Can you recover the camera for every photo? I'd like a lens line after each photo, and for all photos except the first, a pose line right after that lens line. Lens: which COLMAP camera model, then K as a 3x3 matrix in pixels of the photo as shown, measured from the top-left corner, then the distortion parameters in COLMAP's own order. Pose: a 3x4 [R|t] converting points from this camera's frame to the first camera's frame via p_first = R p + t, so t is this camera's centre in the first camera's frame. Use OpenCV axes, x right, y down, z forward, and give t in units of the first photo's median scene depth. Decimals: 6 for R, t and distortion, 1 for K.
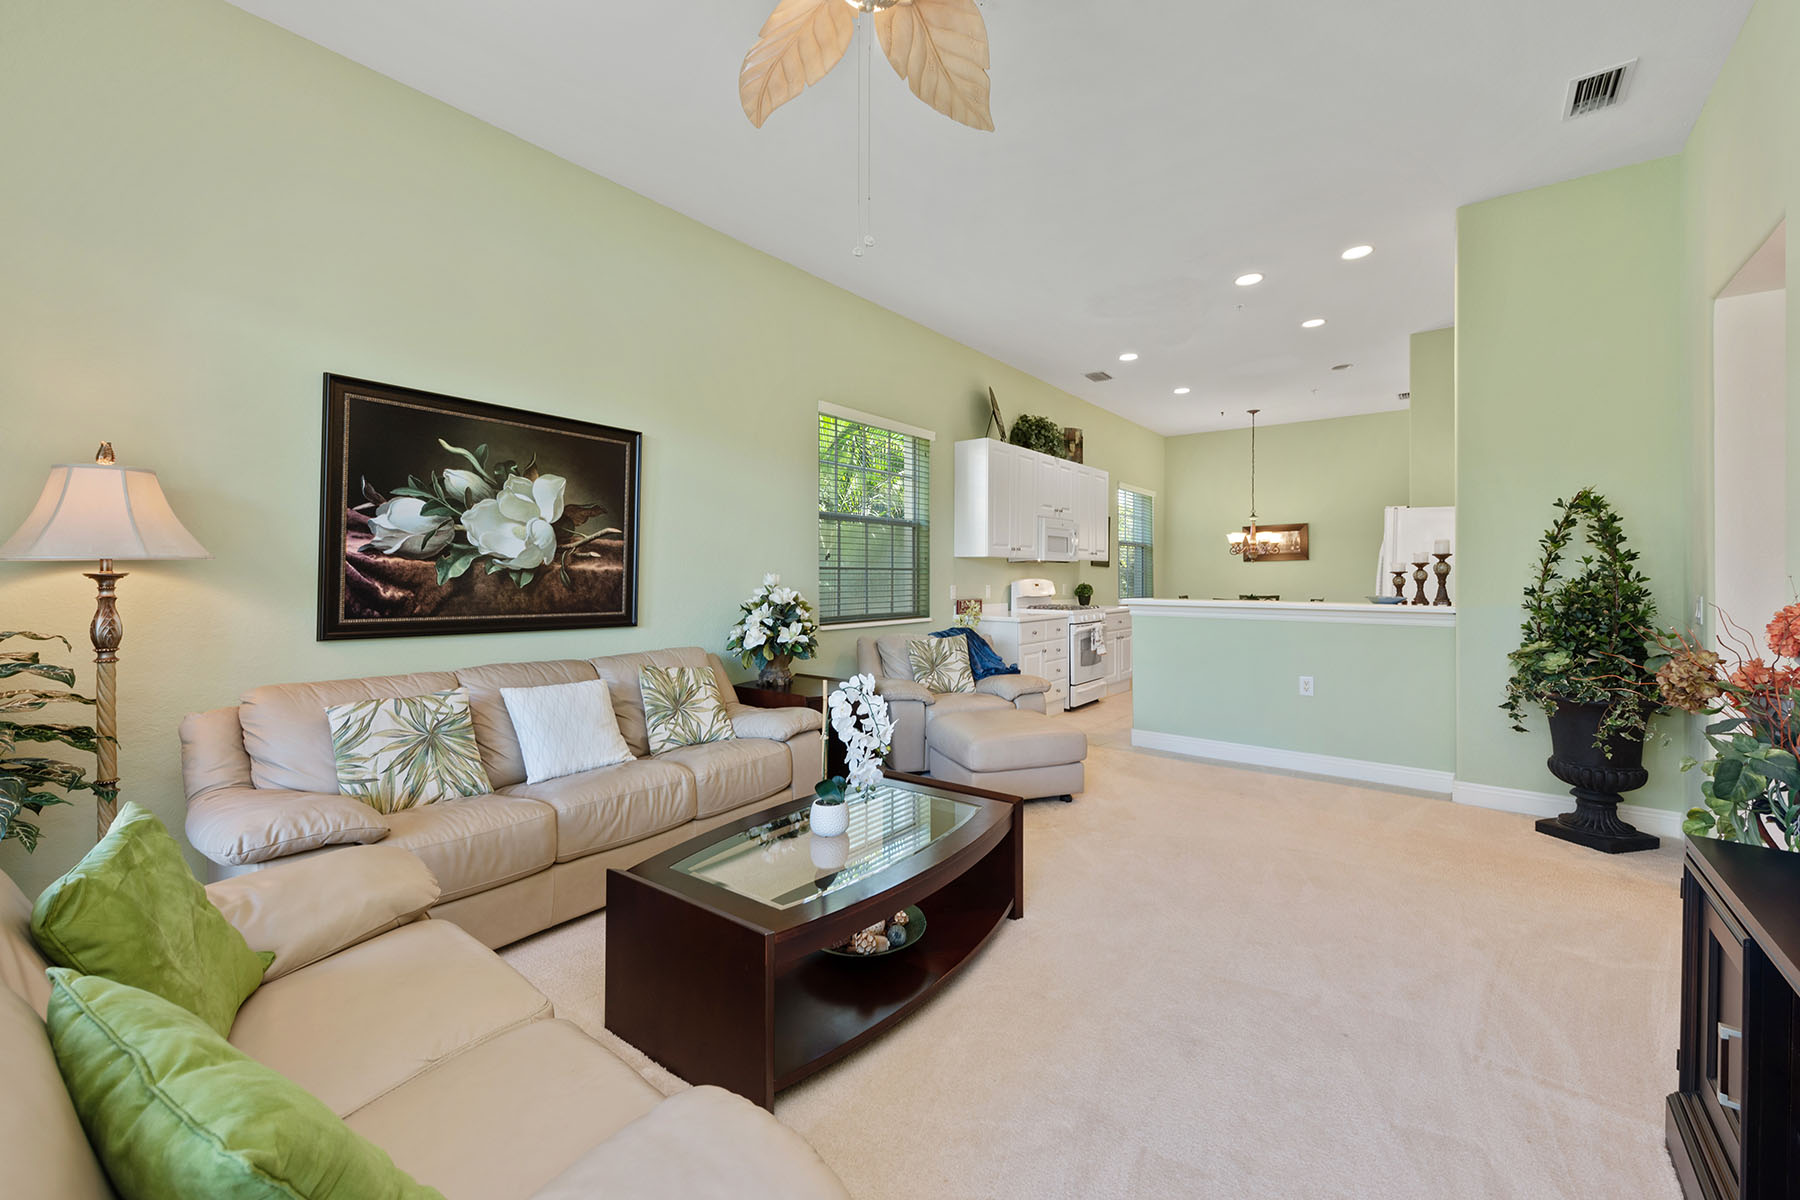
lens RADIAL K [[727.6, 0, 908.4], [0, 727.6, 571.2], [0, 0, 1]] dist [-0.000146, -0.000011]
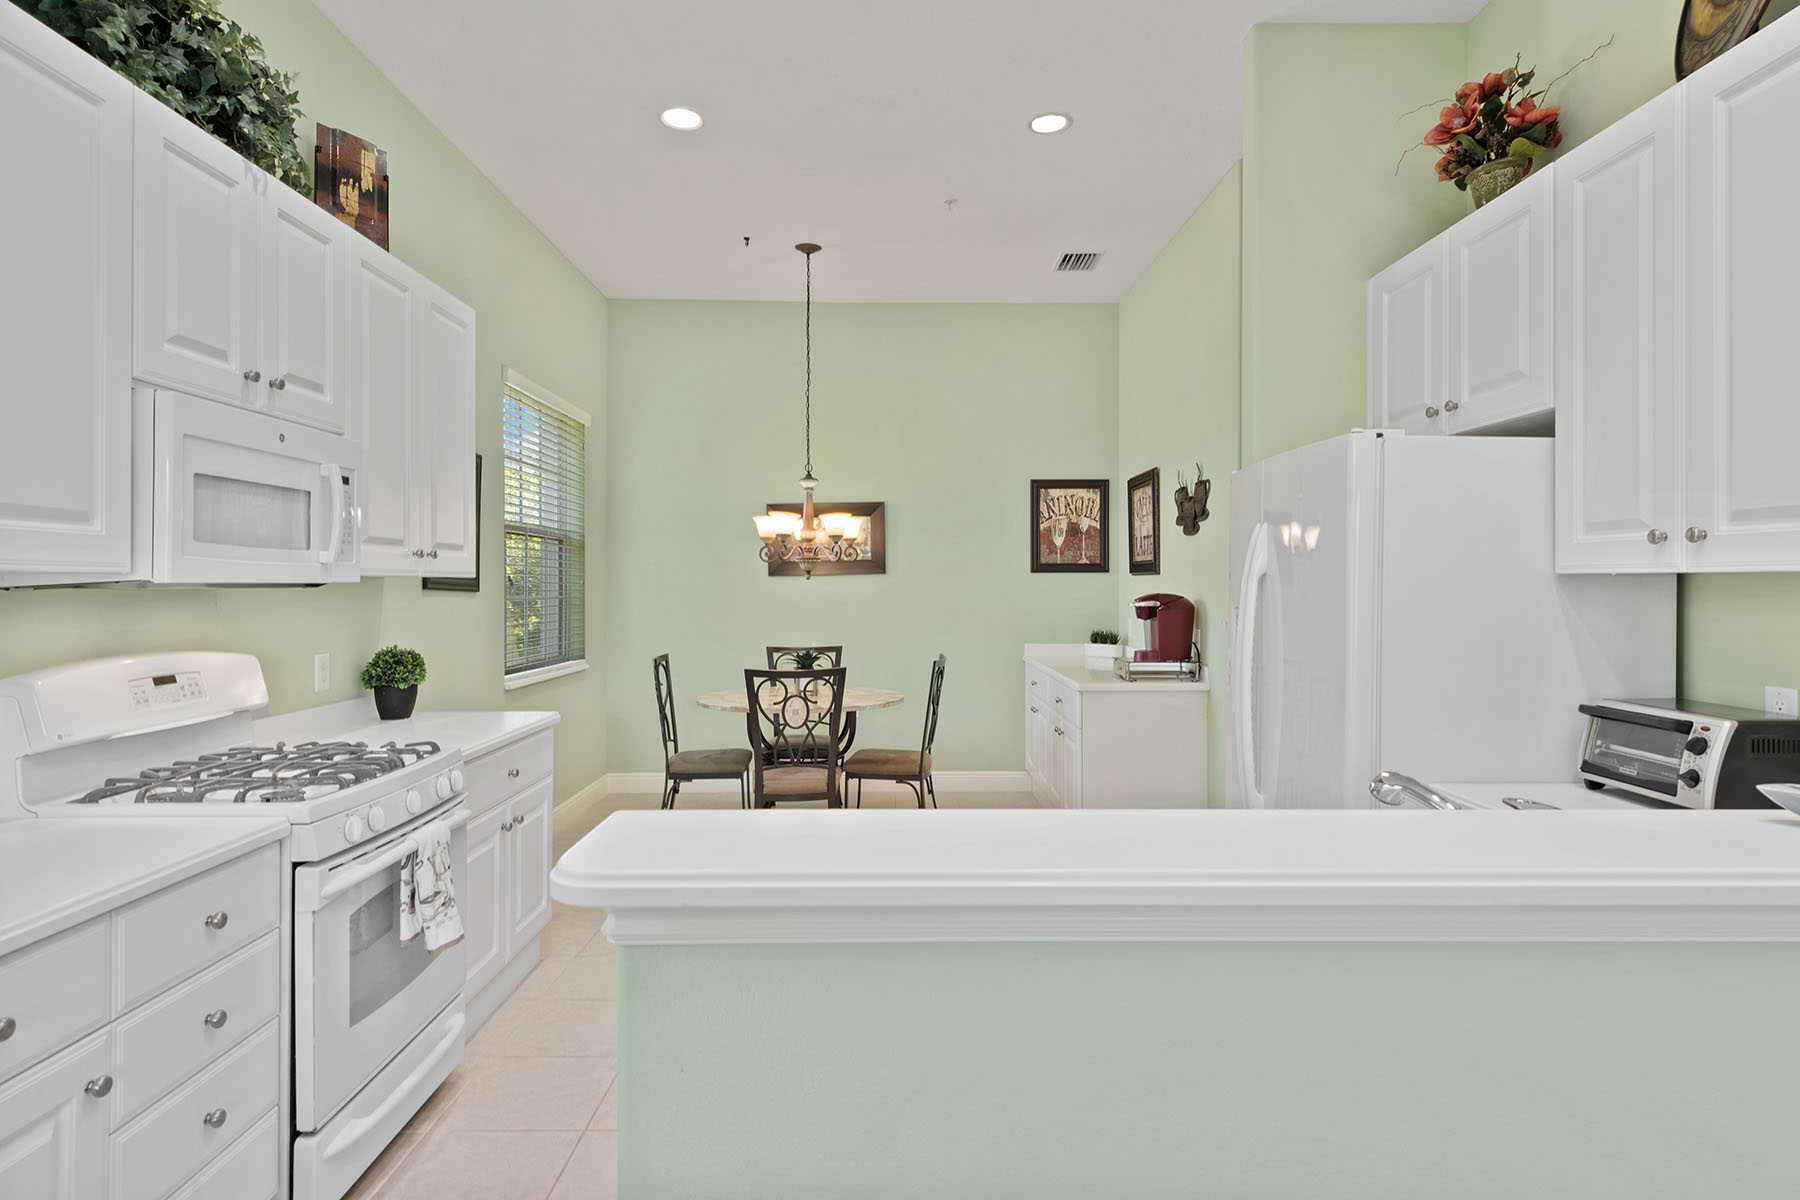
lens RADIAL K [[995.0, 0, 893.7], [0, 995.0, 587.7], [0, 0, 1]] dist [-0.007601, -0.000352]
pose [[0.788488, -0.002852, 0.615043, 0.134552], [-0.002379, 0.999968, 0.007687, -0.012282], [-0.615045, -0.007524, 0.788456, 0.481526]]
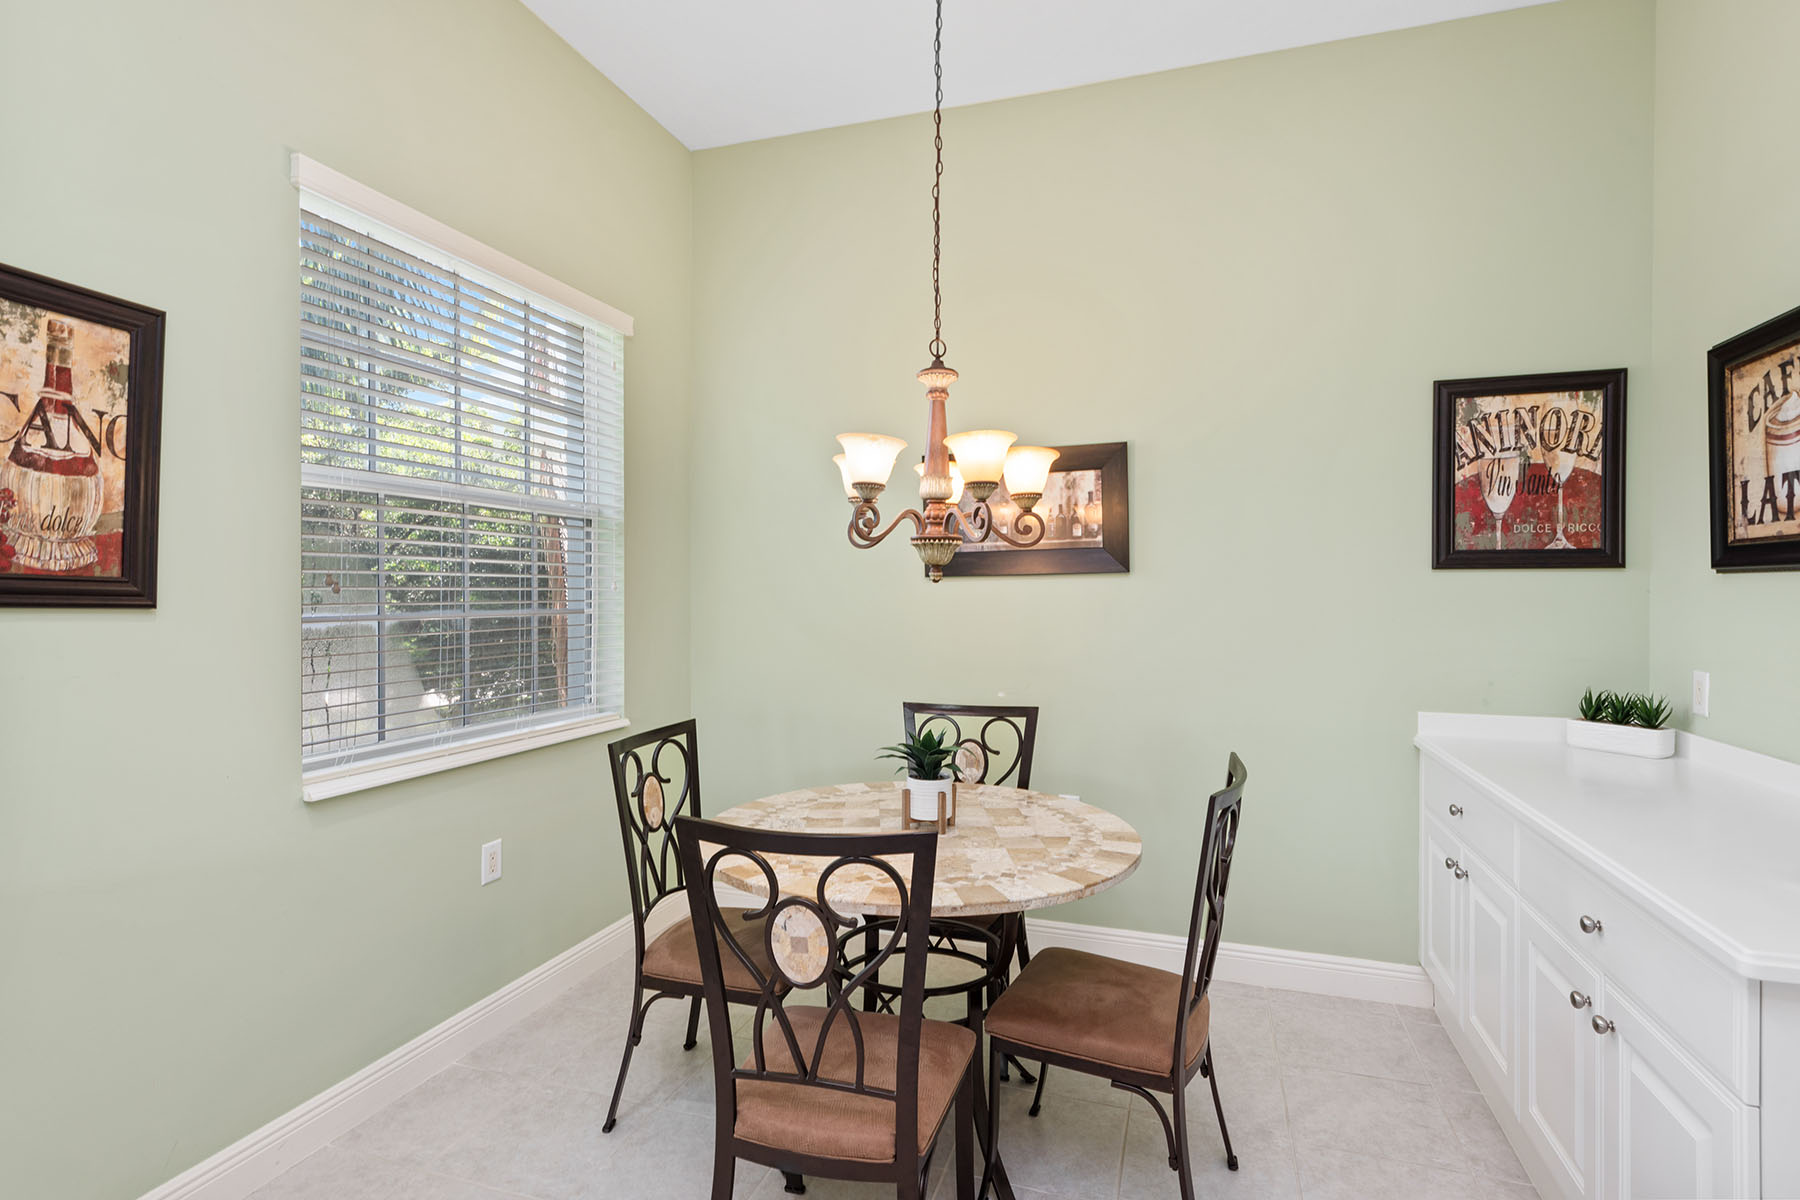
lens RADIAL K [[910.4, 0, 897.1], [0, 910.4, 593.6], [0, 0, 1]] dist [0.016440, -0.001005]
pose [[0.942161, -0.000804, 0.335160, 0.376684], [-0.002935, 0.999939, 0.010651, -0.012051], [-0.335148, -0.011019, 0.942101, 0.757217]]
